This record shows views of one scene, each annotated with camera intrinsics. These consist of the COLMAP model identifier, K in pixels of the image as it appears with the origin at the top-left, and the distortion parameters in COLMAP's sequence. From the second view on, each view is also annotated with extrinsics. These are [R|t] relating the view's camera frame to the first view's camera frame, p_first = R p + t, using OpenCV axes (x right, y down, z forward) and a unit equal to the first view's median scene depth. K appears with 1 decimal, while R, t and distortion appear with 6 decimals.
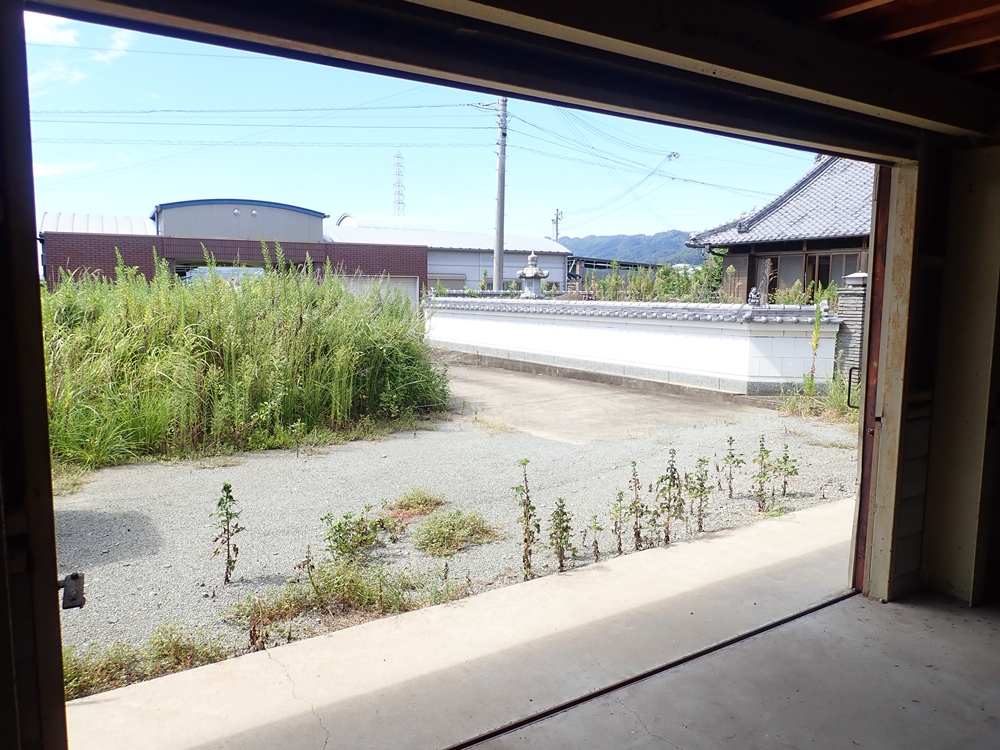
lens RADIAL K [[740.9, 0, 495.6], [0, 740.9, 380.4], [0, 0, 1]] dist [0.007669, -0.005061]
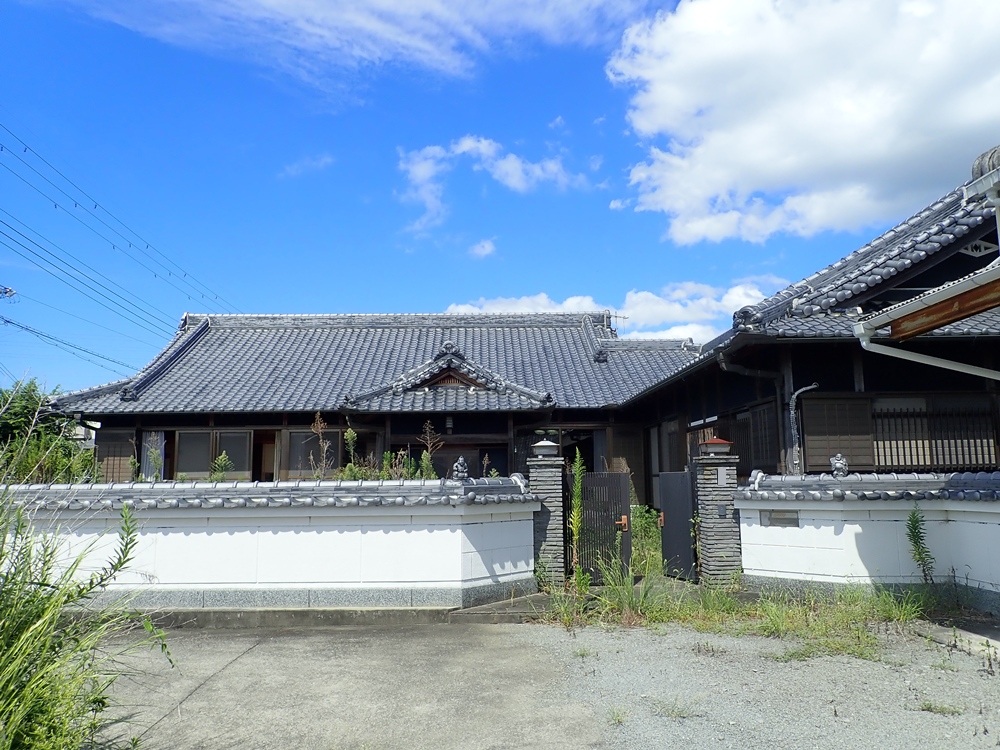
lens RADIAL K [[740.9, 0, 499.4], [0, 740.9, 377.7], [0, 0, 1]] dist [0.007669, -0.005061]
pose [[0.537682, 0.102138, 0.836939, -0.119114], [0.115290, 0.974406, -0.192981, -0.025264], [-0.835229, 0.200253, 0.512145, 0.262982]]
